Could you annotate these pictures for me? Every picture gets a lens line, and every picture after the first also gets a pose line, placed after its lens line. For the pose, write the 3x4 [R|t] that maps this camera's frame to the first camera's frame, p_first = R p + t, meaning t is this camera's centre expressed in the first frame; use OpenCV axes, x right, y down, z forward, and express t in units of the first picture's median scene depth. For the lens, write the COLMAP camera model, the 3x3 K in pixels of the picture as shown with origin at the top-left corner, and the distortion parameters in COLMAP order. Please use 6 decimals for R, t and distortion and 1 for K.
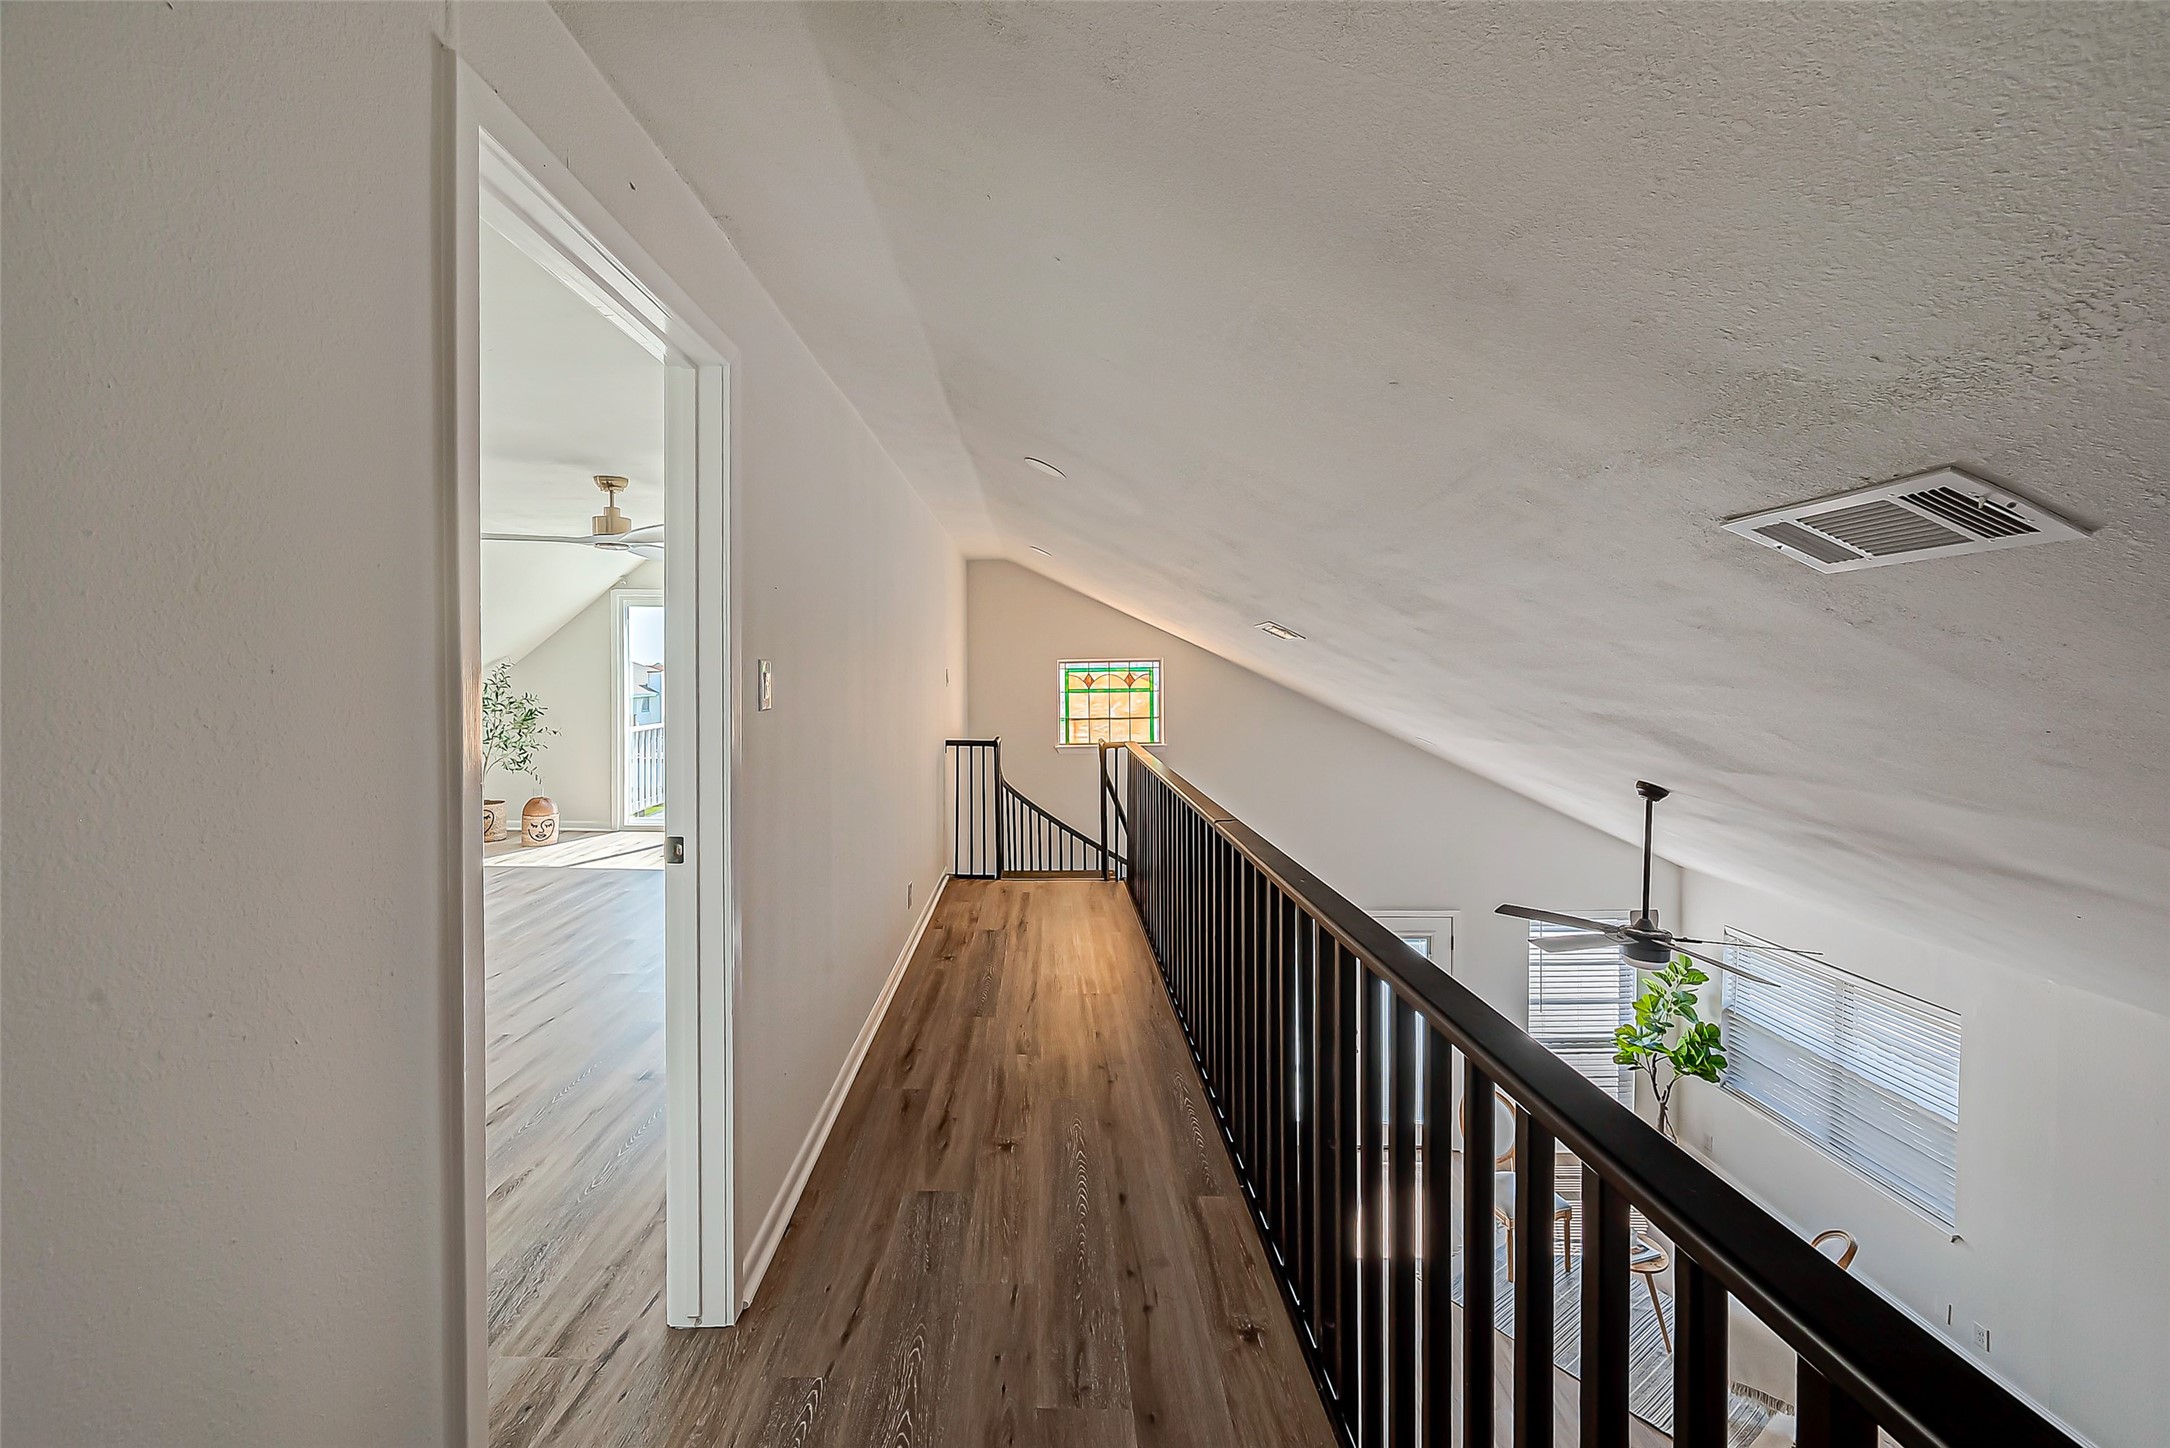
lens RADIAL K [[864.0, 0, 1066.1], [0, 864.0, 715.1], [0, 0, 1]] dist [-0.000910, -0.000142]
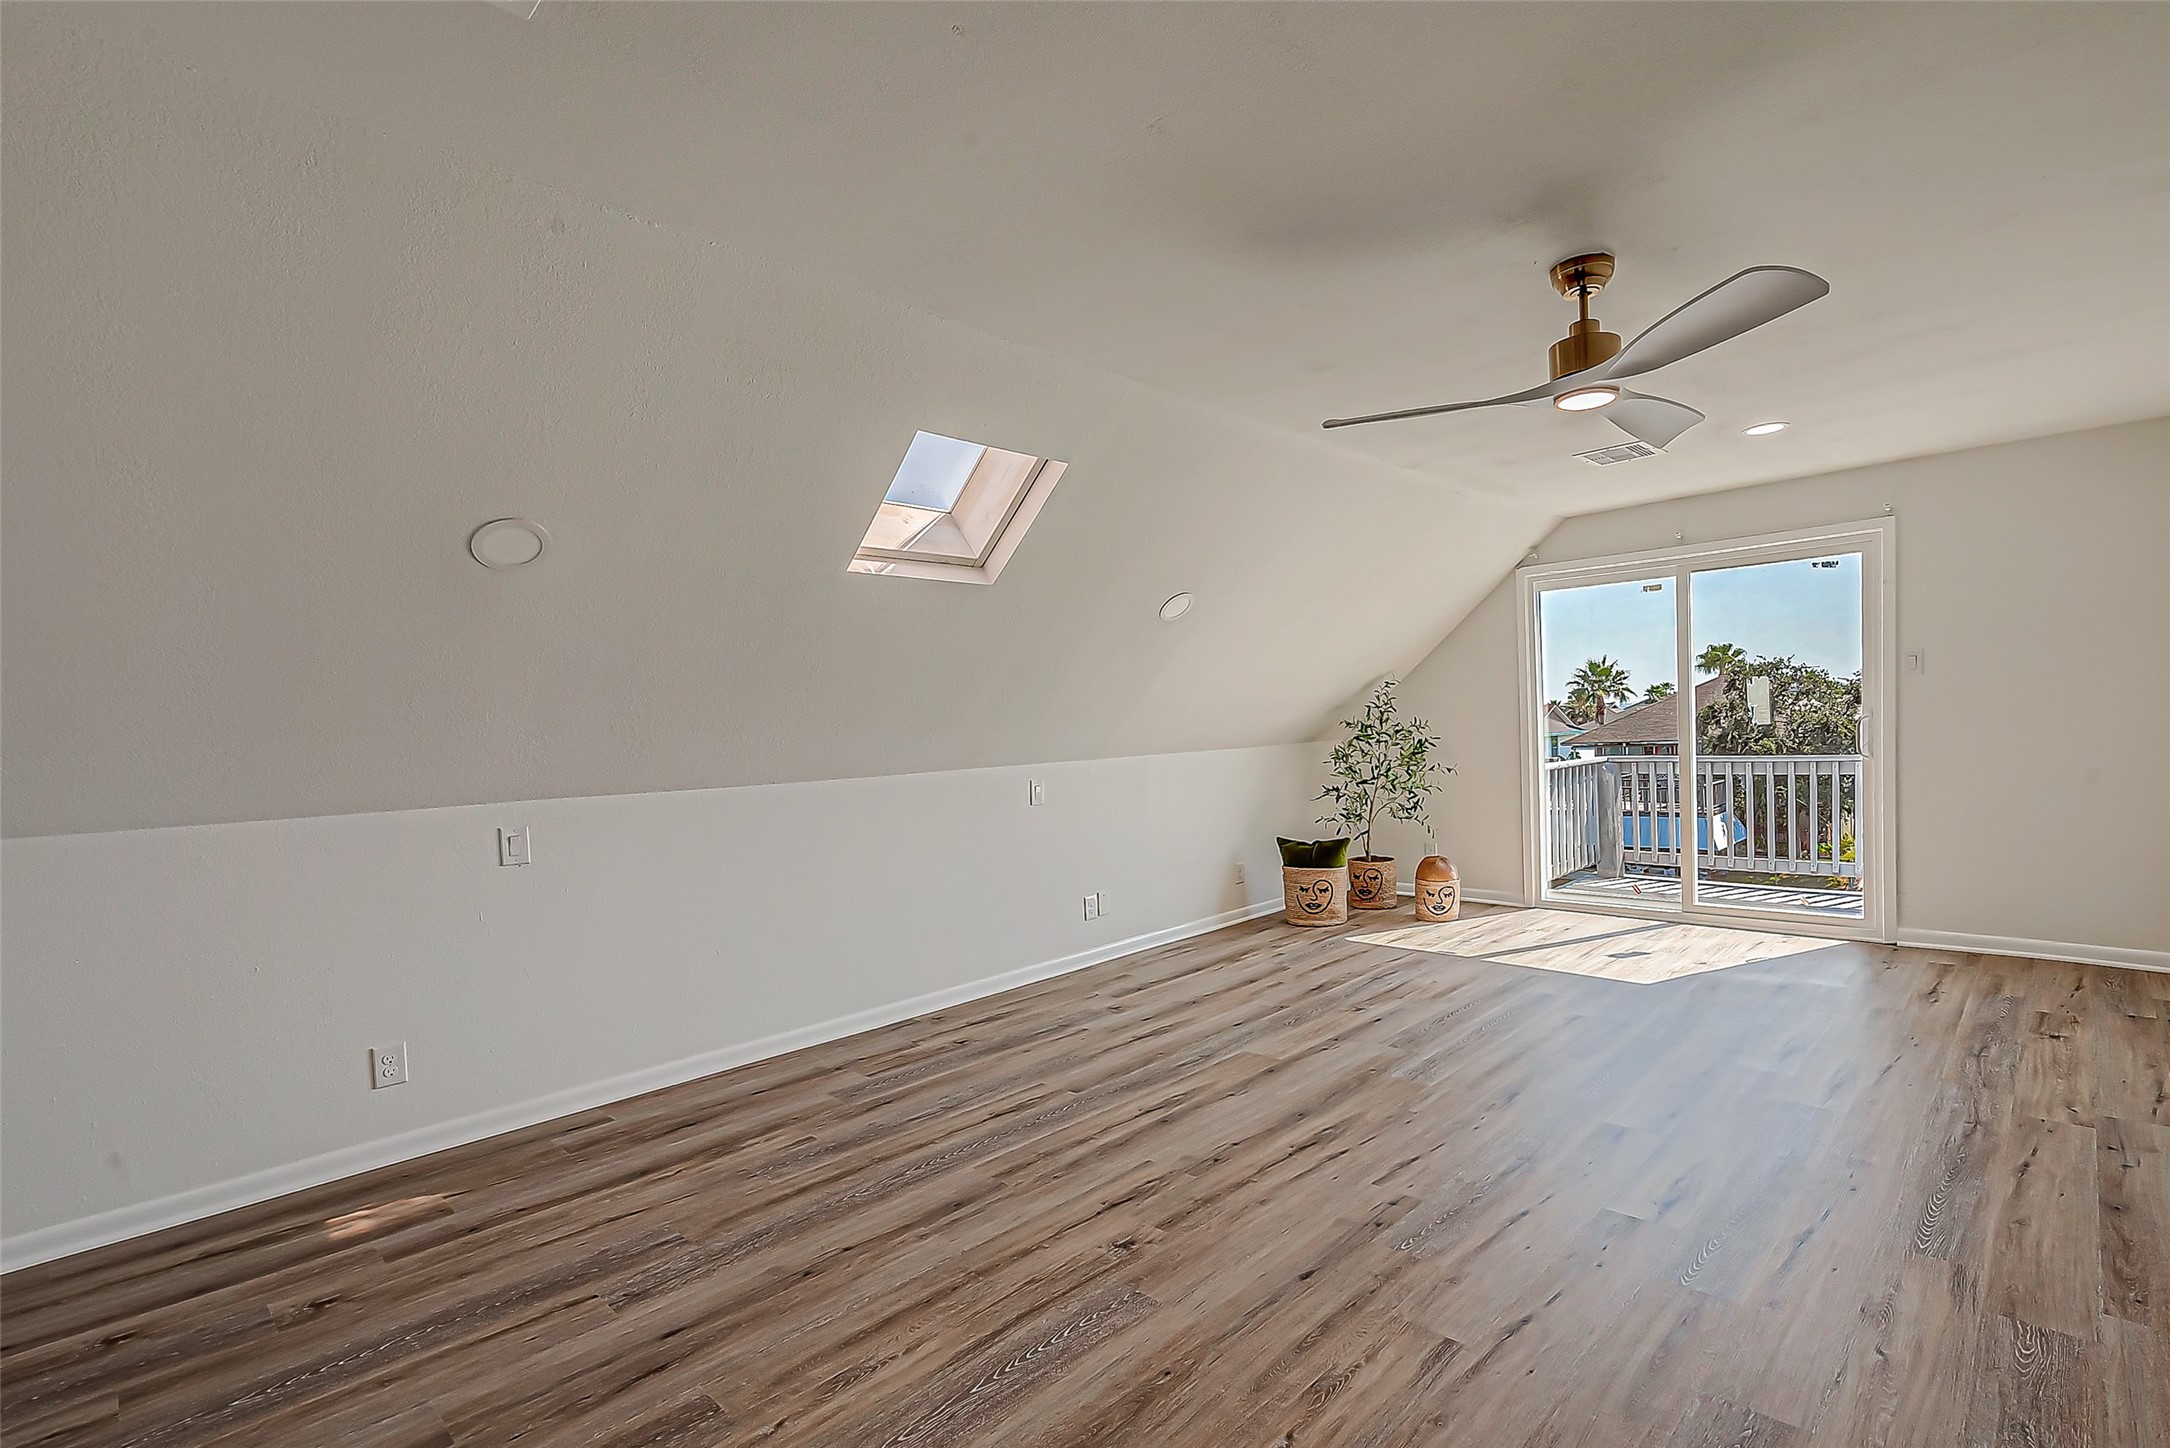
lens RADIAL K [[864.0, 0, 1066.1], [0, 864.0, 715.1], [0, 0, 1]] dist [-0.000910, -0.000142]
pose [[0.610990, -0.060801, -0.789300, -0.202600], [0.017324, 0.997834, -0.063455, 0.014363], [0.791448, 0.025097, 0.610721, 0.279079]]
